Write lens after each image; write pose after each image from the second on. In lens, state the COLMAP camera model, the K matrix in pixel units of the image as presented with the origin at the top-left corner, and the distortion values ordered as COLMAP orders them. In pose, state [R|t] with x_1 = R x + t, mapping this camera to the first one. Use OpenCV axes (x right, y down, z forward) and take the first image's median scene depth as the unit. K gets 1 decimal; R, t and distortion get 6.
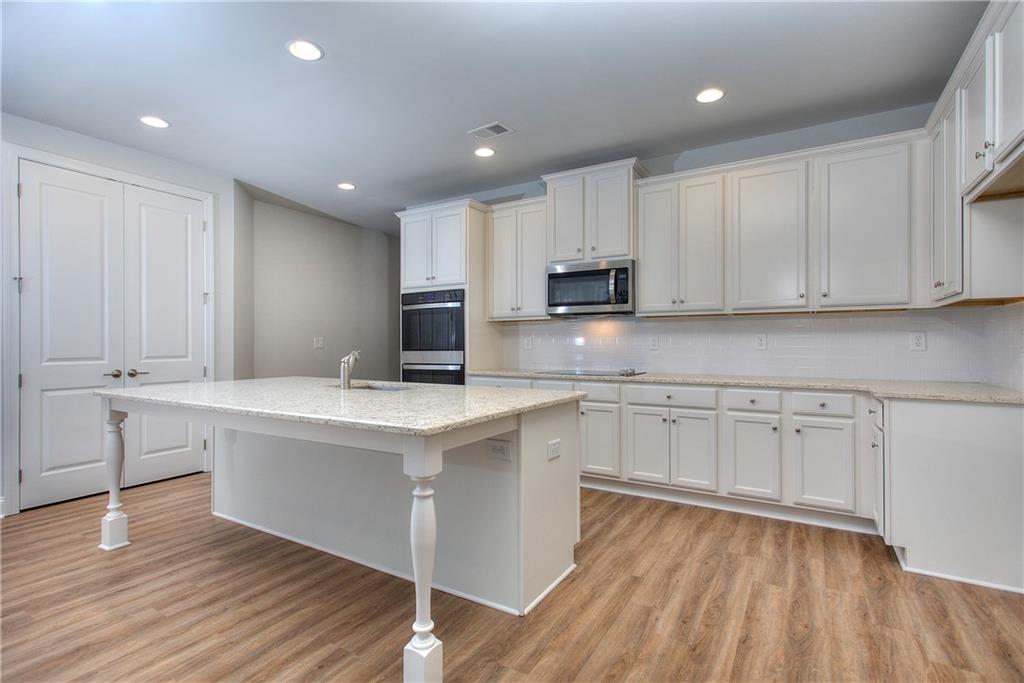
lens RADIAL K [[493.2, 0, 507.6], [0, 493.2, 342.9], [0, 0, 1]] dist [0.001191, 0.001718]
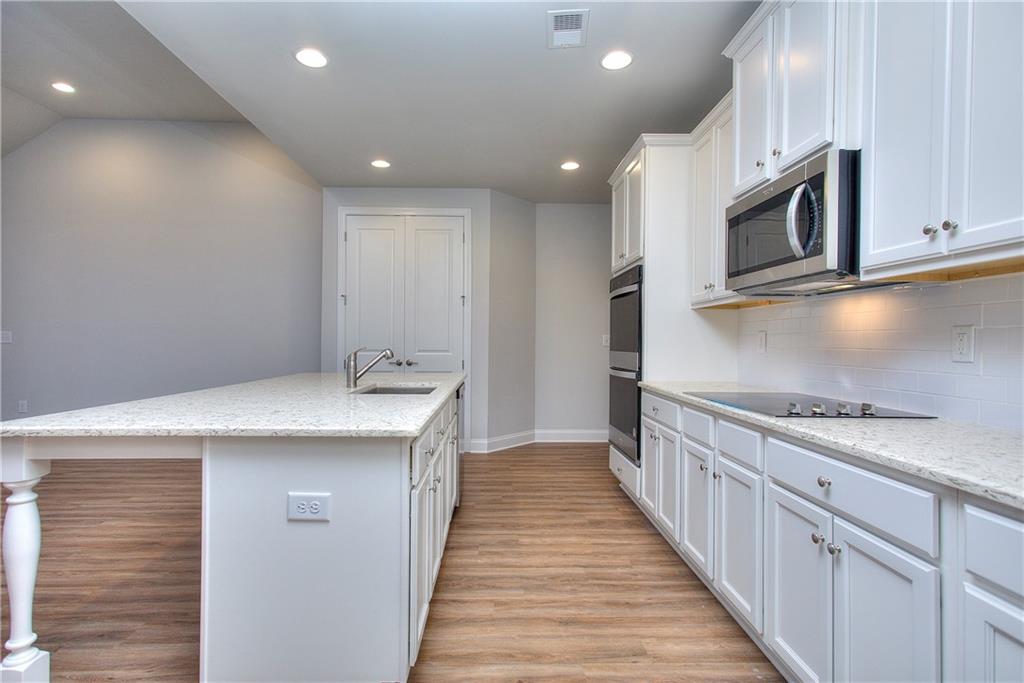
lens RADIAL K [[493.2, 0, 507.6], [0, 493.2, 342.9], [0, 0, 1]] dist [0.001191, 0.001718]
pose [[0.545074, 0.009747, -0.838332, 0.459691], [-0.007370, 0.999949, 0.006834, -0.001621], [0.838356, 0.002453, 0.545118, 0.521469]]
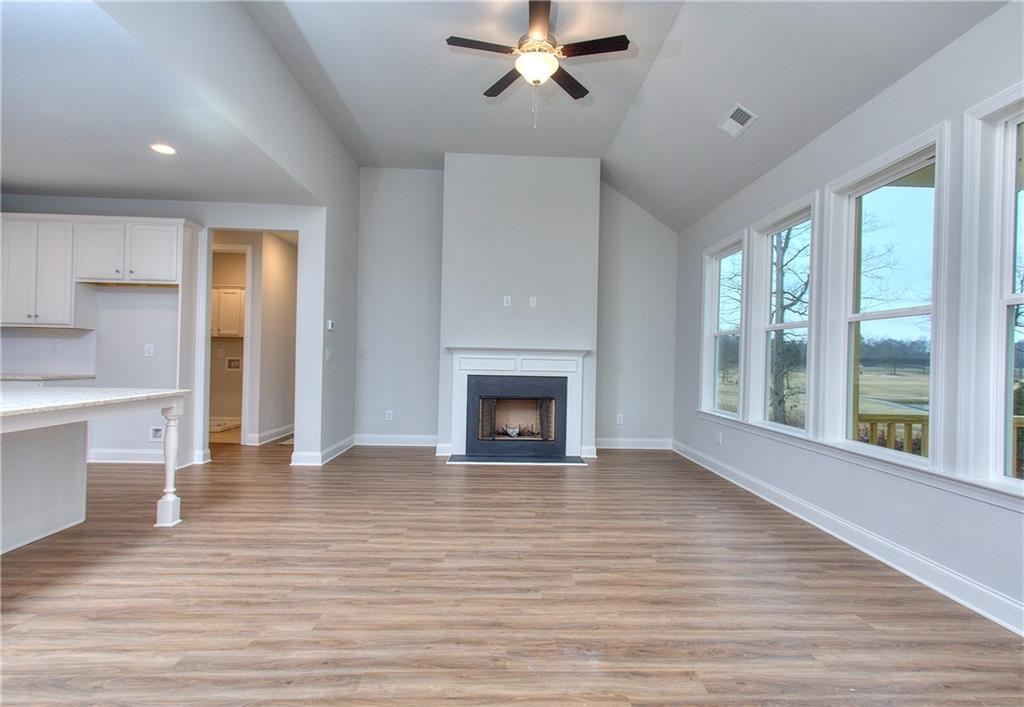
lens RADIAL K [[528.7, 0, 522.5], [0, 528.7, 352.0], [0, 0, 1]] dist [0.006379, 0.001776]
pose [[-0.558962, 0.002904, 0.829188, -1.157540], [-0.019063, 0.999685, -0.016352, 0.006092], [-0.828974, -0.024947, -0.558731, 0.426512]]
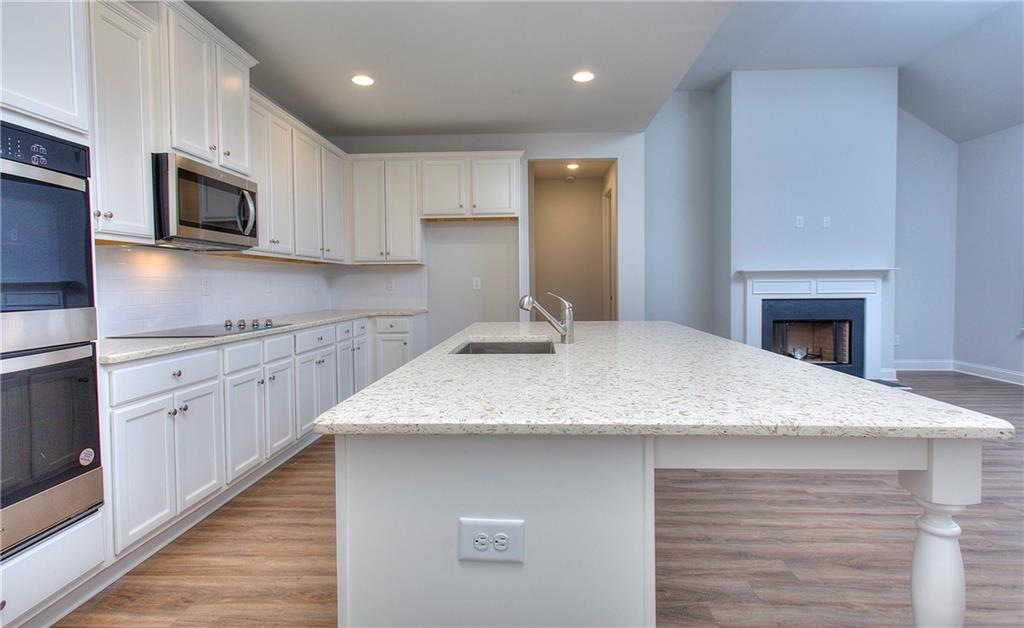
lens RADIAL K [[508.1, 0, 519.7], [0, 508.1, 297.2], [0, 0, 1]] dist [0.005459, 0.001005]
pose [[-0.493804, -0.015342, 0.869438, -0.695718], [0.010989, 0.999654, 0.023881, 0.003114], [-0.869504, 0.021347, -0.493465, 1.035428]]
